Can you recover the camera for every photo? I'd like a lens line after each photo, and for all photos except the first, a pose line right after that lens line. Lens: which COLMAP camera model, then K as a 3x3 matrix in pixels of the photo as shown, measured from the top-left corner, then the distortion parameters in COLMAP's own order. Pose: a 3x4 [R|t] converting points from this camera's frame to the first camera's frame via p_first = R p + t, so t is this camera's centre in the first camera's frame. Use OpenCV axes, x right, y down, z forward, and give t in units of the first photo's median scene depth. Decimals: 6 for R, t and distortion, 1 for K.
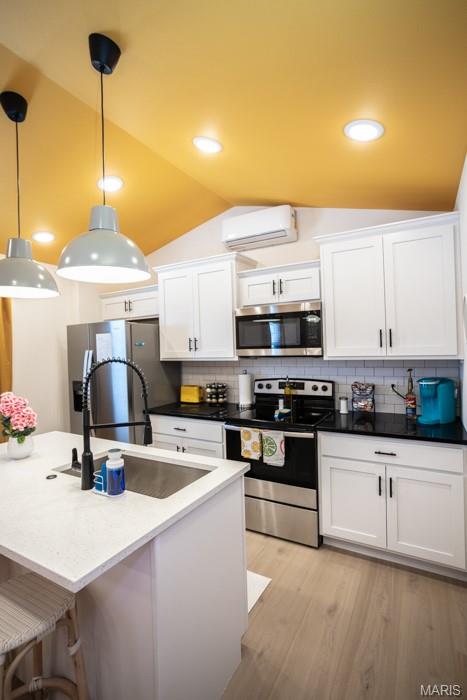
lens RADIAL K [[338.2, 0, 233.5], [0, 338.2, 350.0], [0, 0, 1]] dist [-0.055590, 0.034516]
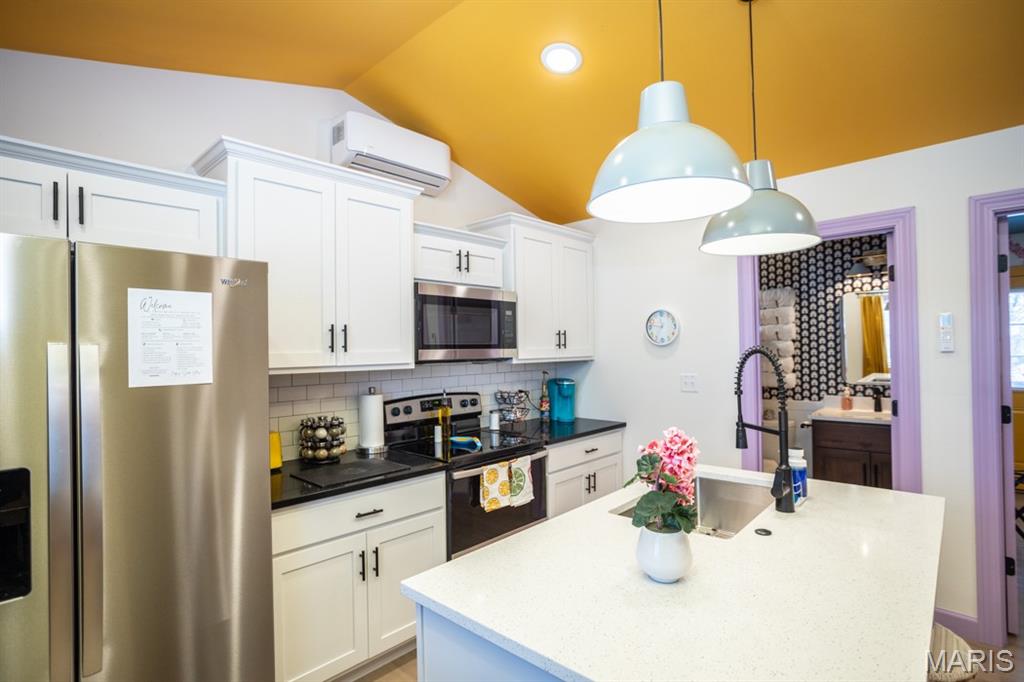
lens RADIAL K [[513.4, 0, 512.0], [0, 513.4, 341.0], [0, 0, 1]] dist [-0.024909, 0.000223]
pose [[0.217227, 0.039245, 0.975332, -0.856041], [0.016504, 0.998901, -0.043869, 0.026717], [-0.975982, 0.025626, 0.216341, 0.656730]]
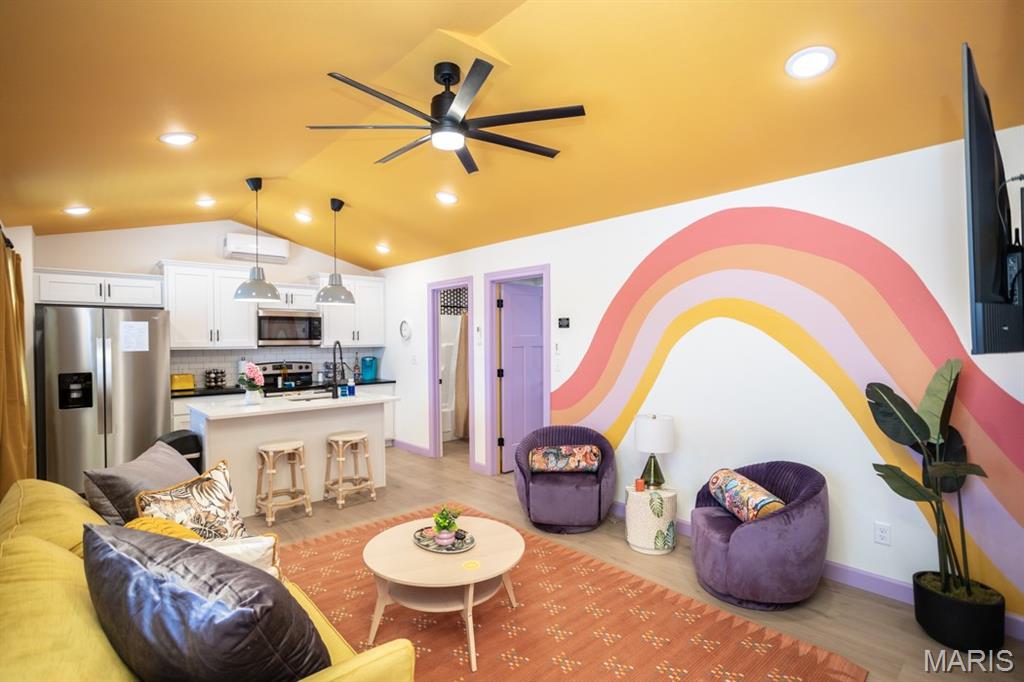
lens RADIAL K [[494.7, 0, 510.5], [0, 494.7, 344.9], [0, 0, 1]] dist [-0.055590, 0.034516]
pose [[0.297662, 0.015274, 0.954549, -1.572243], [0.004518, 0.999838, -0.017407, 0.055886], [-0.954661, 0.009494, 0.297545, -0.539513]]
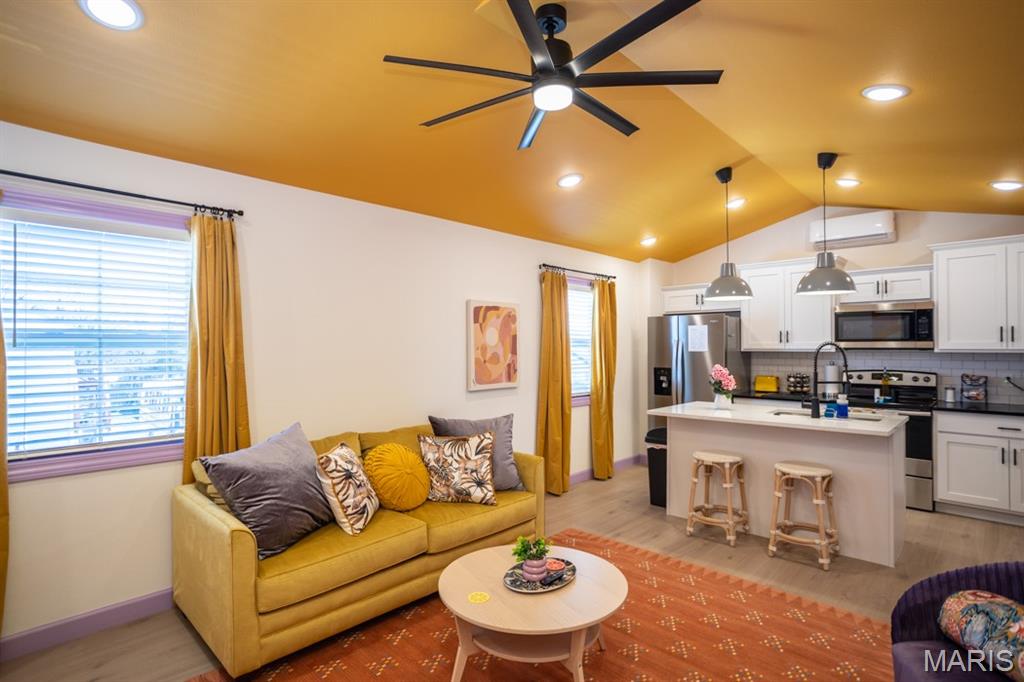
lens RADIAL K [[517.8, 0, 509.4], [0, 517.8, 346.0], [0, 0, 1]] dist [-0.042751, 0.032122]
pose [[0.969891, 0.025580, -0.242192, -0.639694], [-0.026667, 0.999644, -0.001211, 0.044110], [0.242075, 0.007633, 0.970228, -0.926347]]
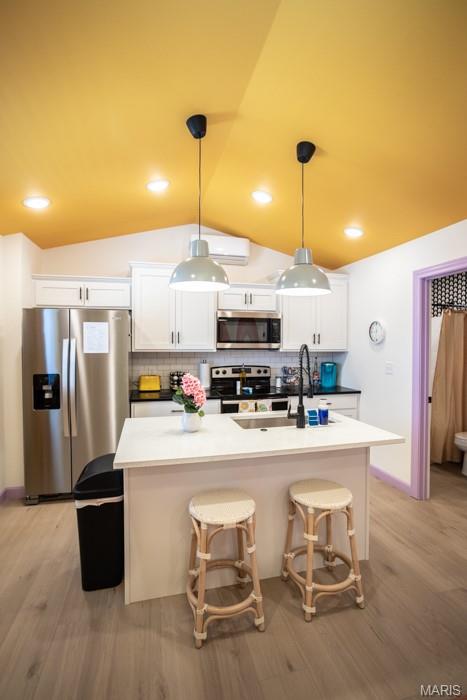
lens RADIAL K [[338.2, 0, 233.5], [0, 338.2, 350.0], [0, 0, 1]] dist [-0.055590, 0.034516]
pose [[0.715203, 0.017700, 0.698693, -0.852342], [-0.018266, 0.999811, -0.006630, 0.032702], [-0.698678, -0.008021, 0.715391, 0.048939]]
